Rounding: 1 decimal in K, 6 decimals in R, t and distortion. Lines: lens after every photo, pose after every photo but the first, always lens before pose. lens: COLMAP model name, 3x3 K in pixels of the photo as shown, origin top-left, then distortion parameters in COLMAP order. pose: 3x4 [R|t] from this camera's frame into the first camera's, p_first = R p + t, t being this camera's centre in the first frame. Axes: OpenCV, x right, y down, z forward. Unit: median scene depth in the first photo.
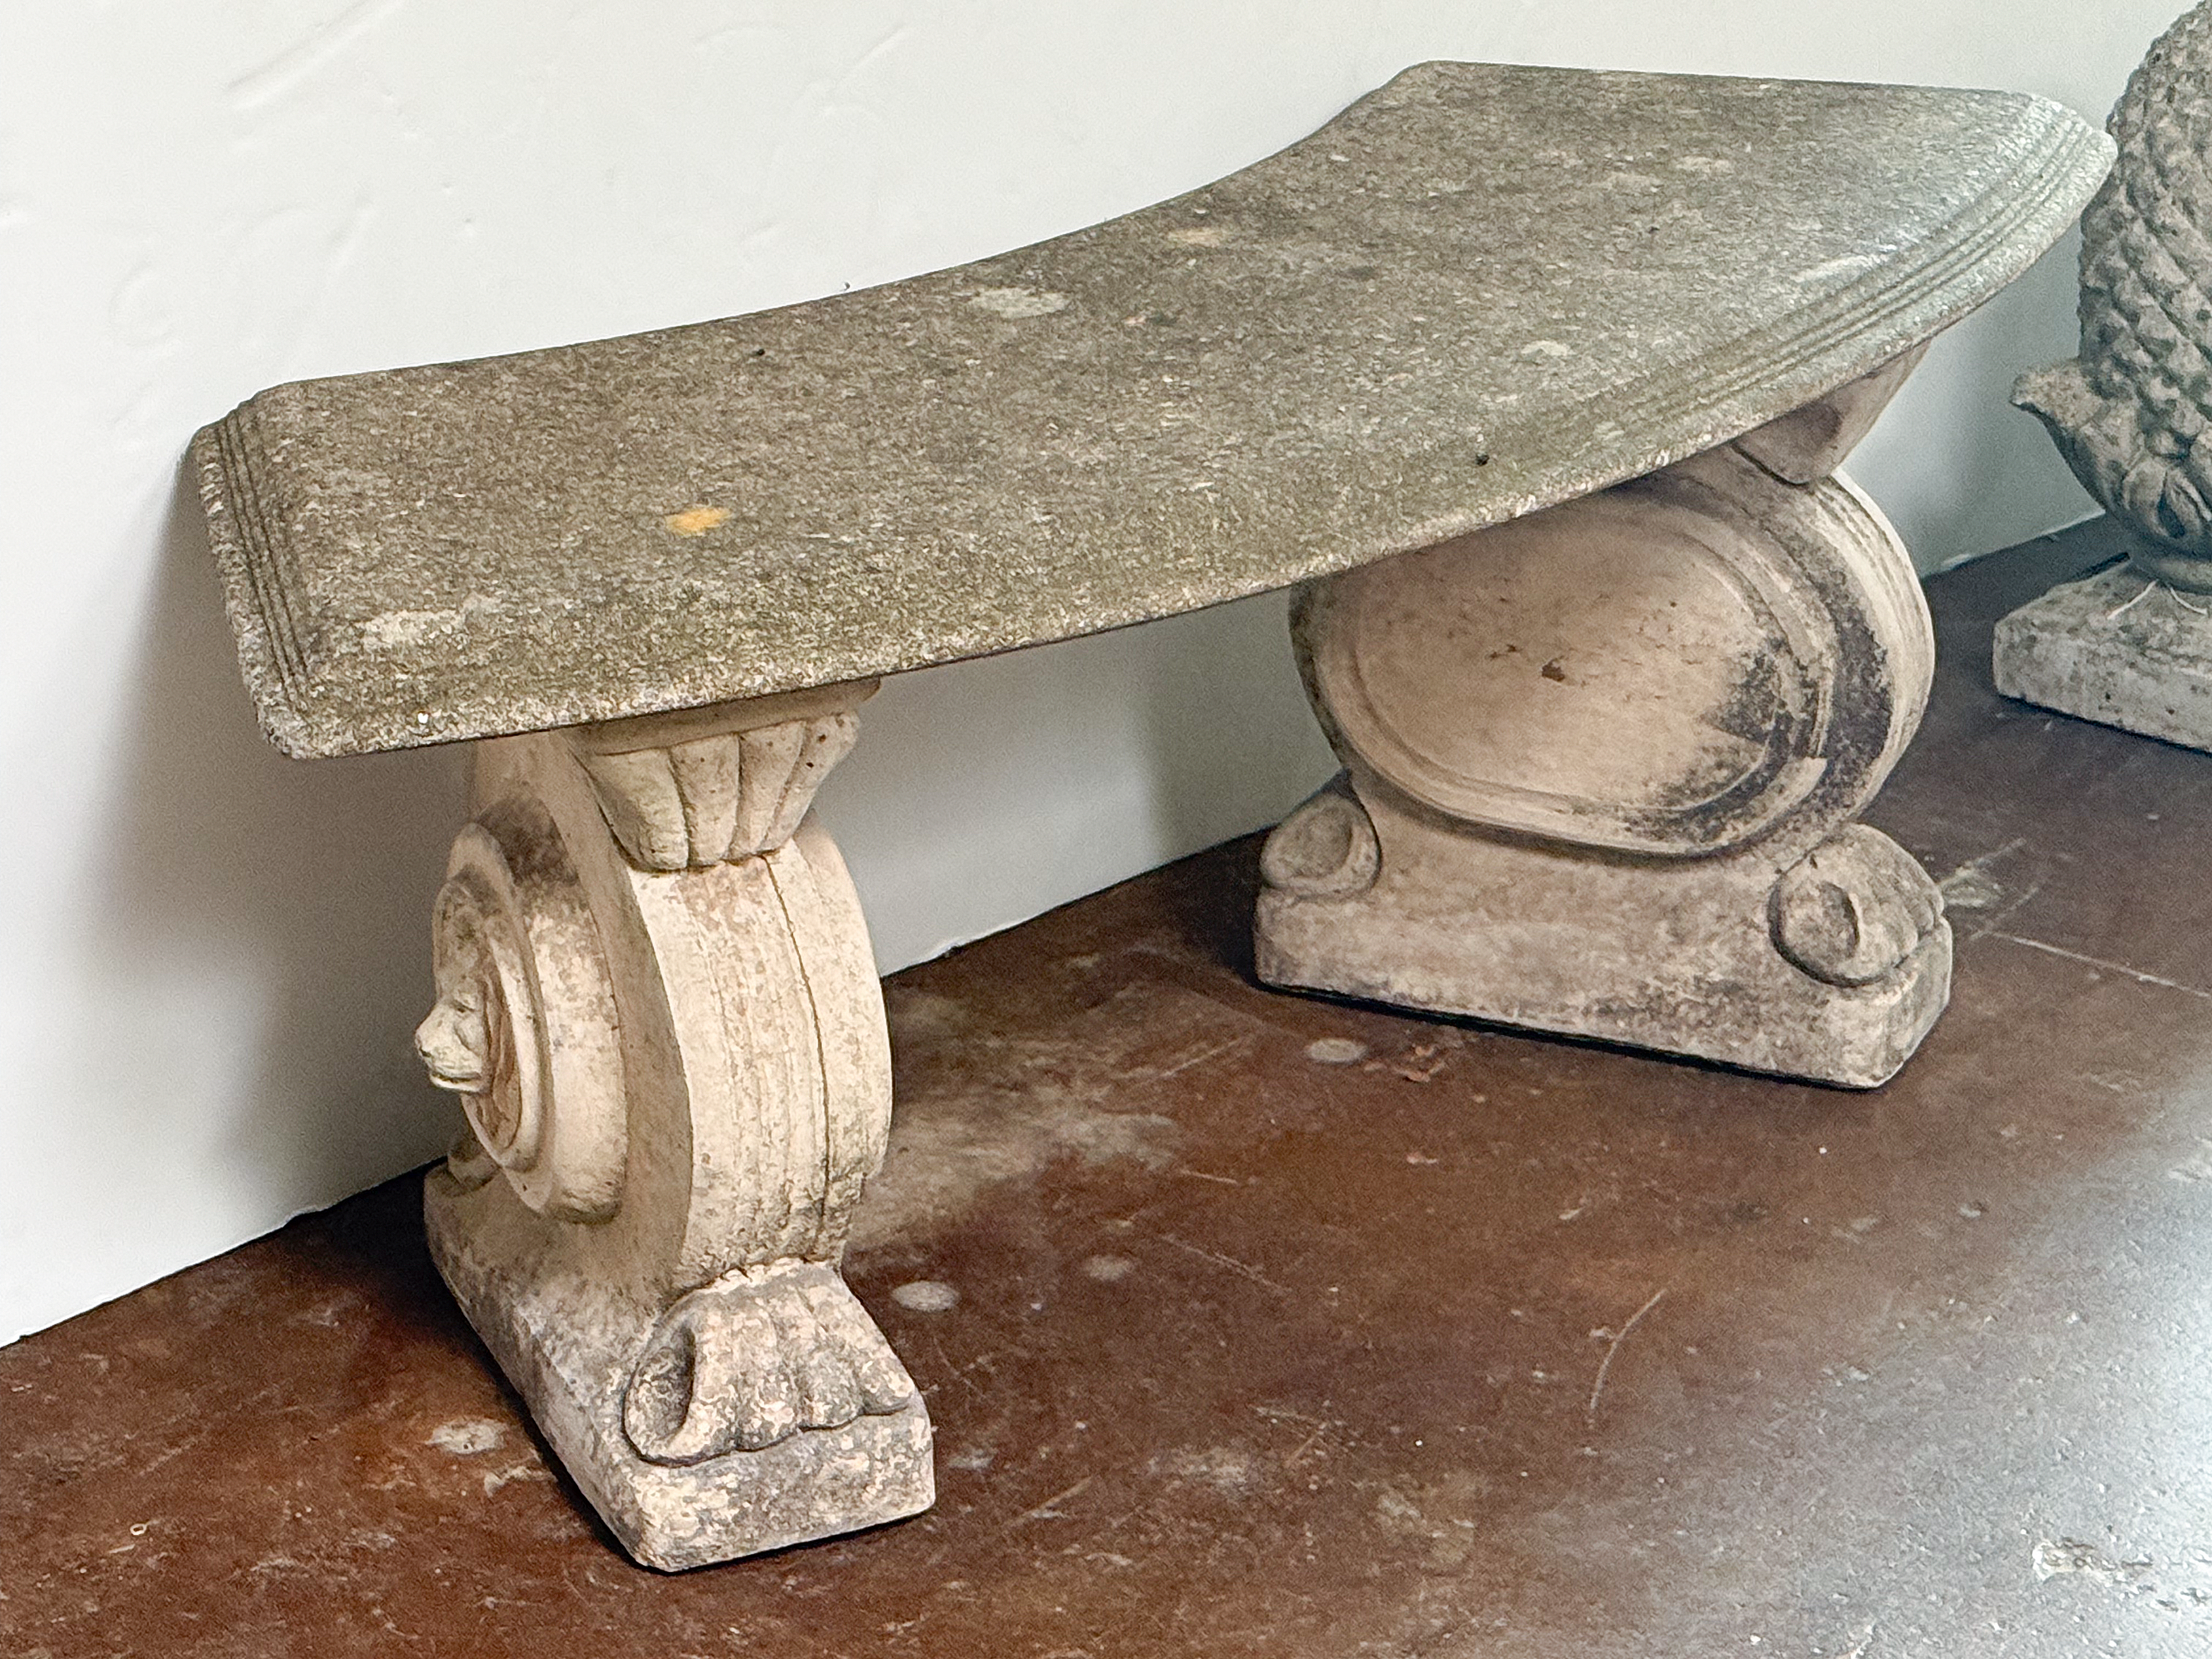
lens RADIAL K [[5329.4, 0, 1103.5], [0, 5329.4, 827.2], [0, 0, 1]] dist [0.063005, 0.000000]
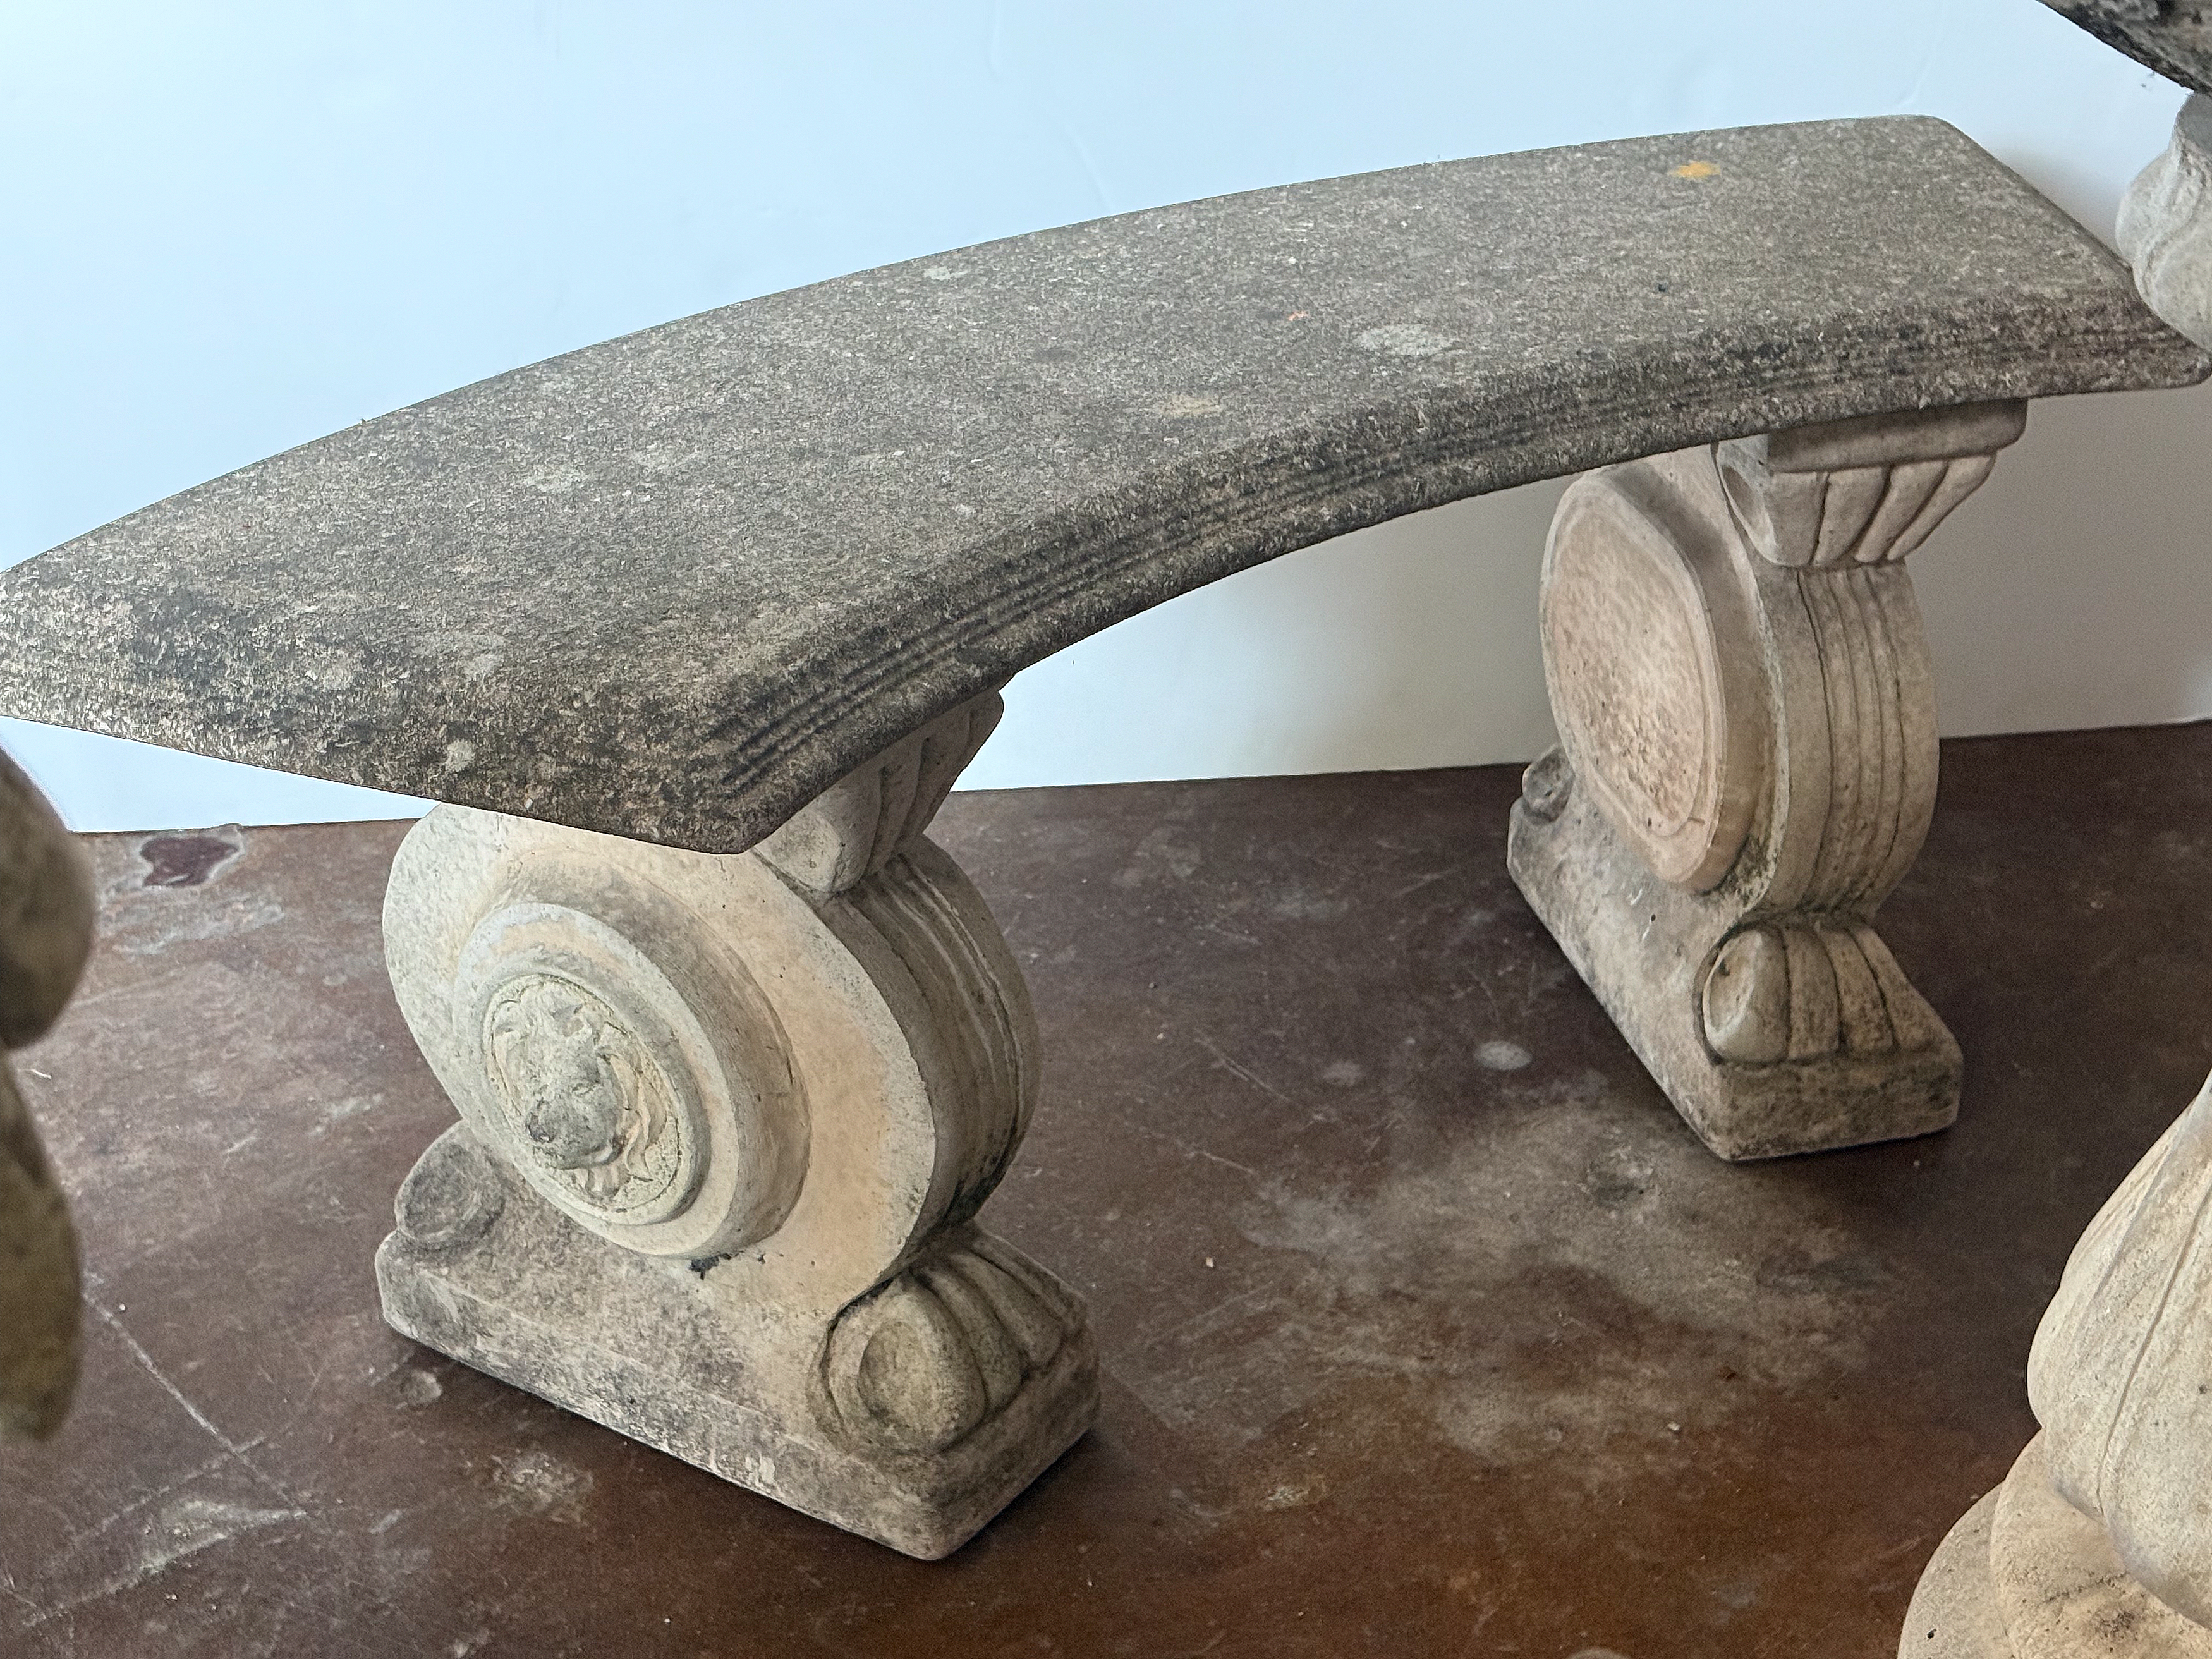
lens RADIAL K [[3132.2, 0, 1108.0], [0, 3132.2, 844.2], [0, 0, 1]] dist [0.145226, 0.000000]
pose [[-0.983910, -0.043550, 0.173274, -0.070885], [0.105518, 0.640979, 0.760271, -0.517140], [-0.144175, 0.766322, -0.626070, 1.519349]]
